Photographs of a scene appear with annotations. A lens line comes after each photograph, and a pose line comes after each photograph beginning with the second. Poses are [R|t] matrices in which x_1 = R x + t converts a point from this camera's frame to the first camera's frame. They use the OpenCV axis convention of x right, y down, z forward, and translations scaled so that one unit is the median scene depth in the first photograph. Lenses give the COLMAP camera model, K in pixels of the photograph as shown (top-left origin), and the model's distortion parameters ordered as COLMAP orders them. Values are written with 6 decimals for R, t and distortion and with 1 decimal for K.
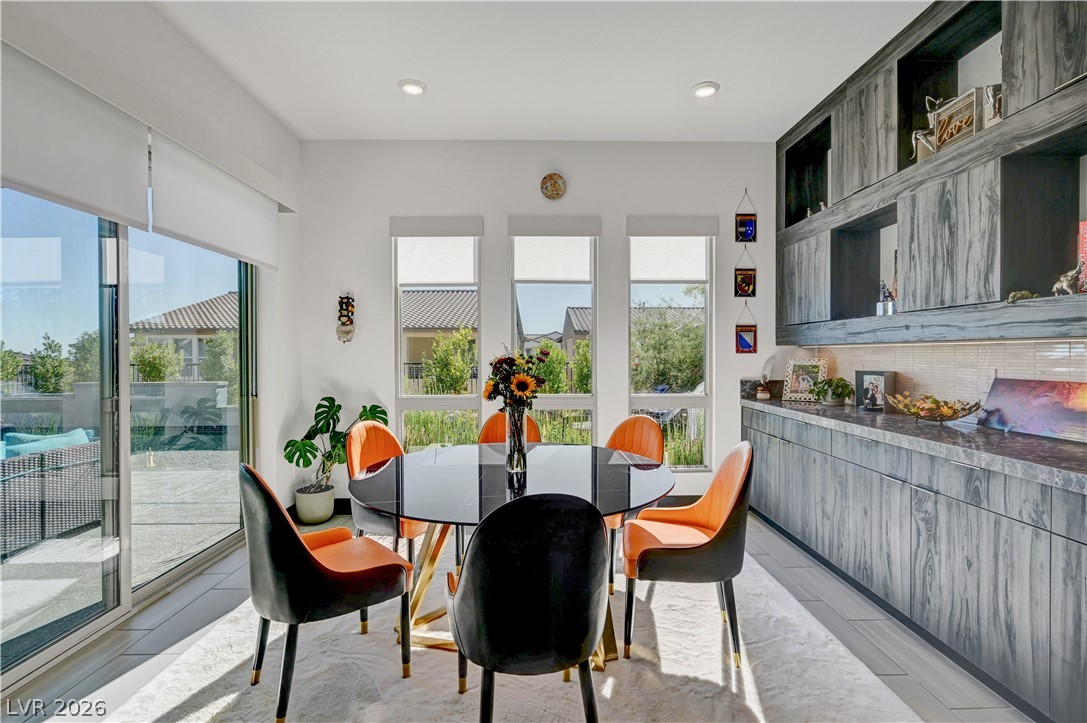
lens RADIAL K [[518.9, 0, 543.5], [0, 518.9, 361.5], [0, 0, 1]] dist [-0.001948, 0.000011]
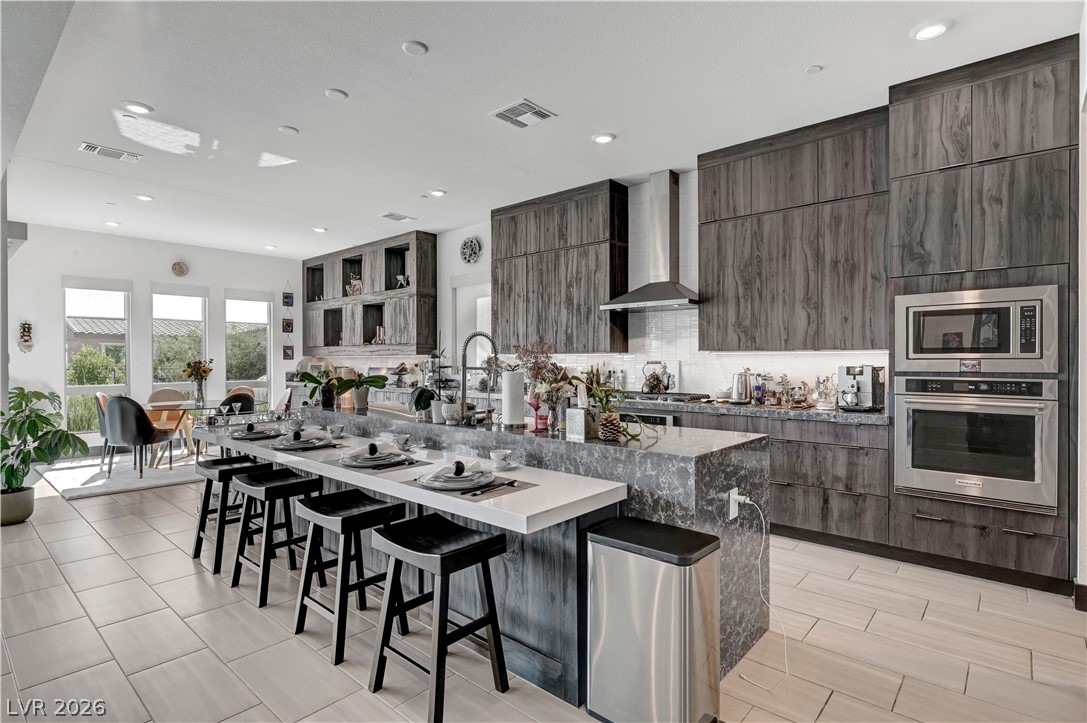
lens RADIAL K [[538.5, 0, 543.5], [0, 538.5, 361.5], [0, 0, 1]] dist [0.000155, -0.000182]
pose [[0.676106, -0.003117, 0.736798, -0.518368], [0.012132, 0.999903, -0.006902, 0.019776], [-0.736705, 0.013605, 0.676078, -1.235643]]
